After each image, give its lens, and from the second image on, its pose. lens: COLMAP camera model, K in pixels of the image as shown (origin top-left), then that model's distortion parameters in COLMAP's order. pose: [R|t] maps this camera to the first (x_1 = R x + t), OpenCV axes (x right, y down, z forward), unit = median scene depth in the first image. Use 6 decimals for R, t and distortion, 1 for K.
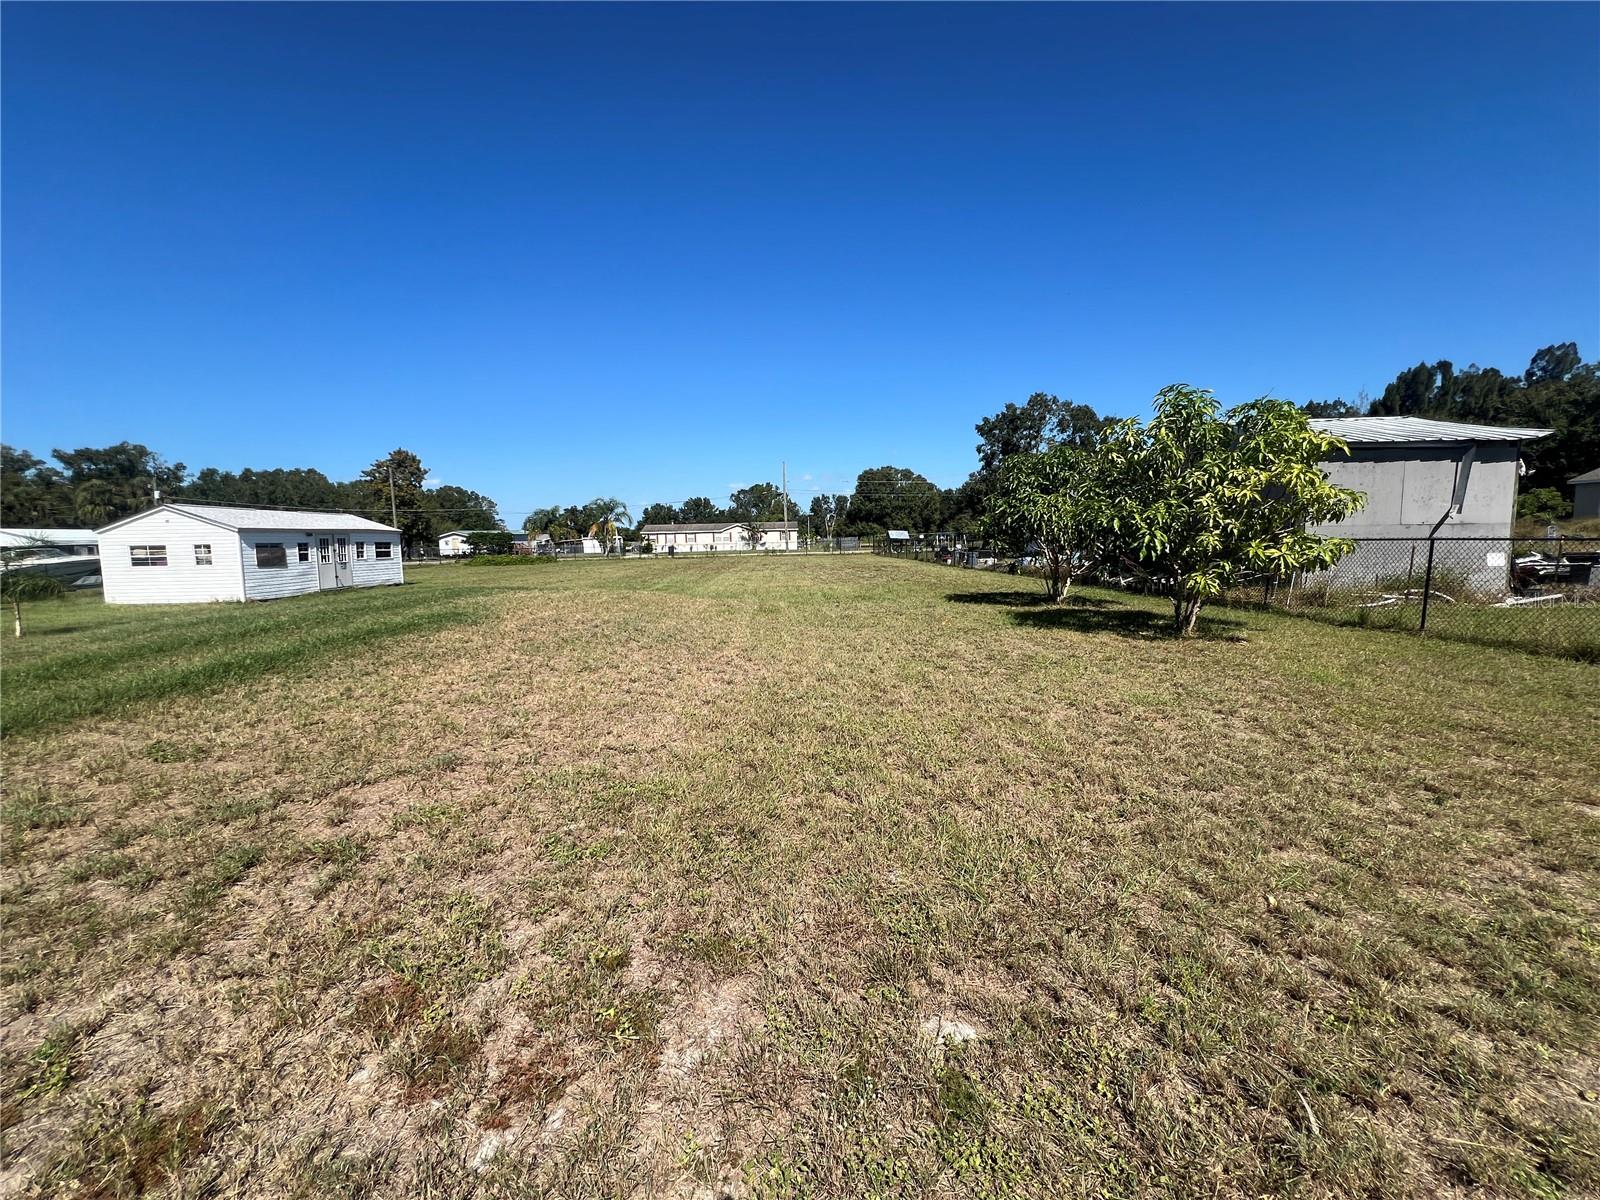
lens RADIAL K [[642.2, 0, 797.9], [0, 642.2, 598.2], [0, 0, 1]] dist [-0.004892, 0.000827]
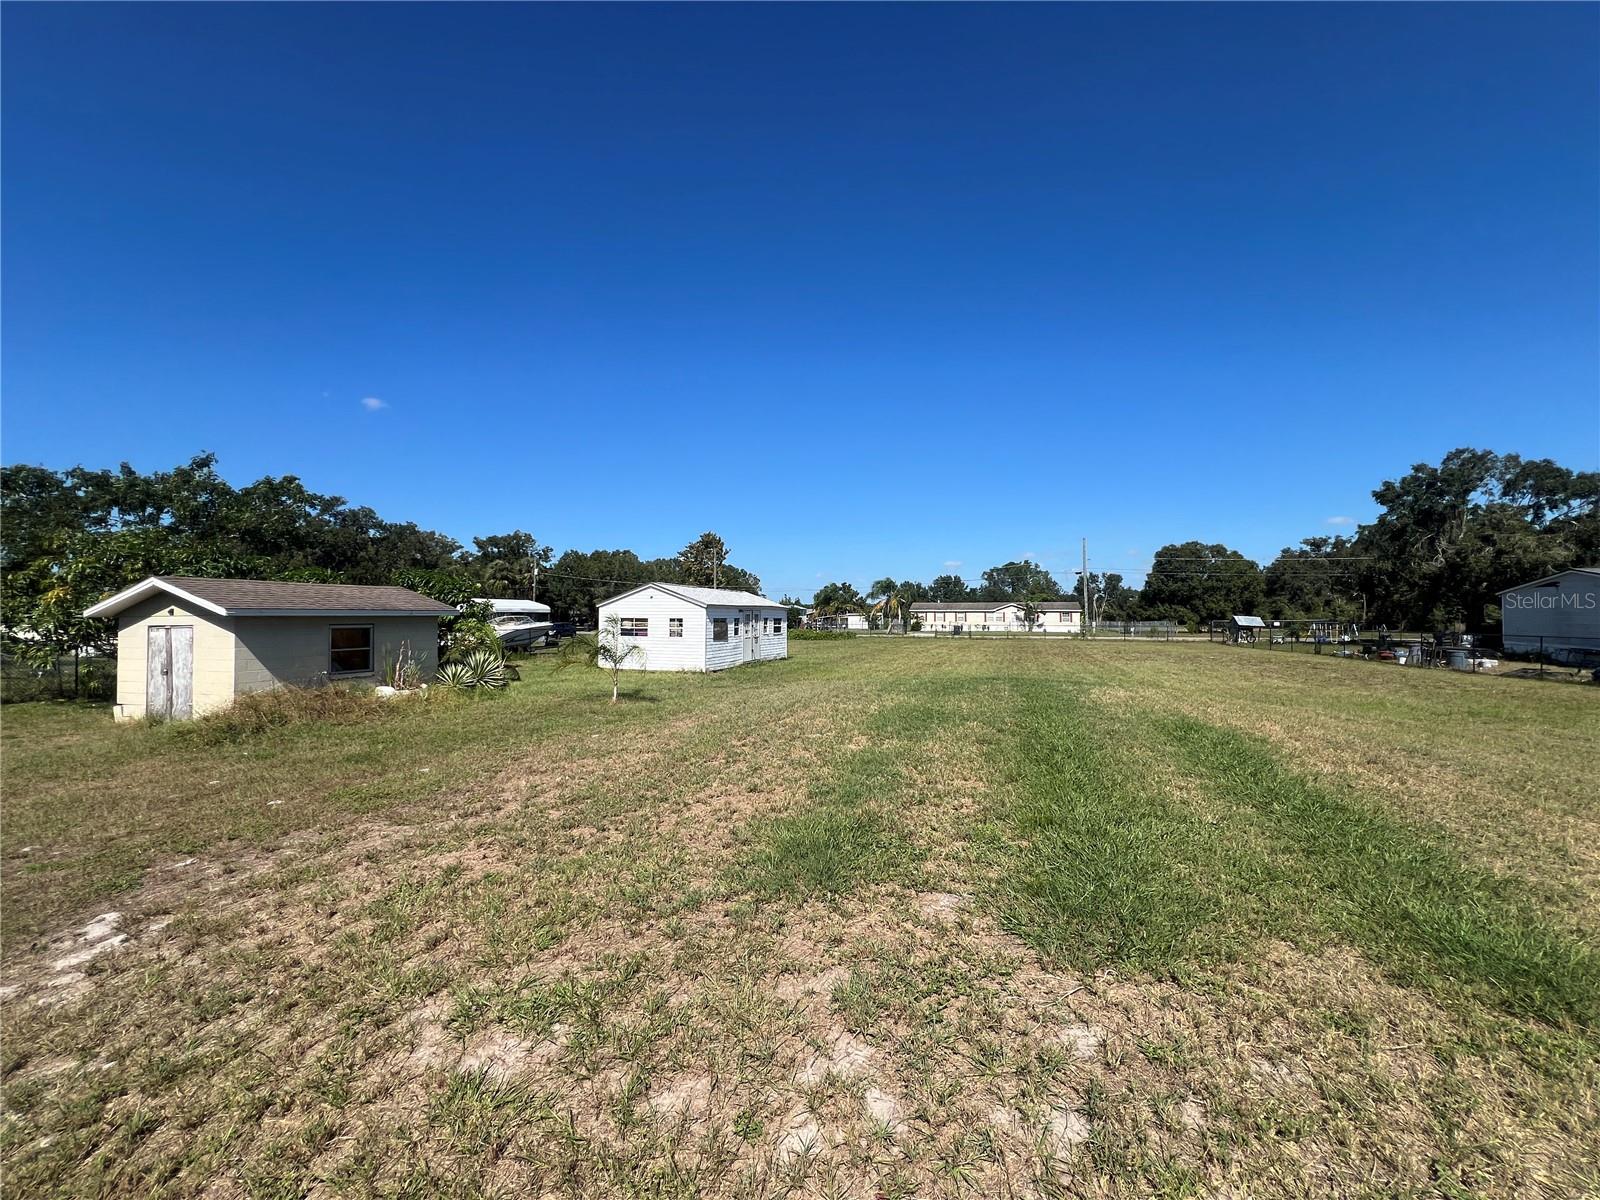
lens RADIAL K [[642.2, 0, 798.5], [0, 642.2, 593.5], [0, 0, 1]] dist [-0.004892, 0.000827]
pose [[0.941364, 0.013958, -0.337103, -1.262063], [-0.056388, 0.991600, -0.116405, -0.031273], [0.332647, 0.128589, 0.934244, 0.074320]]
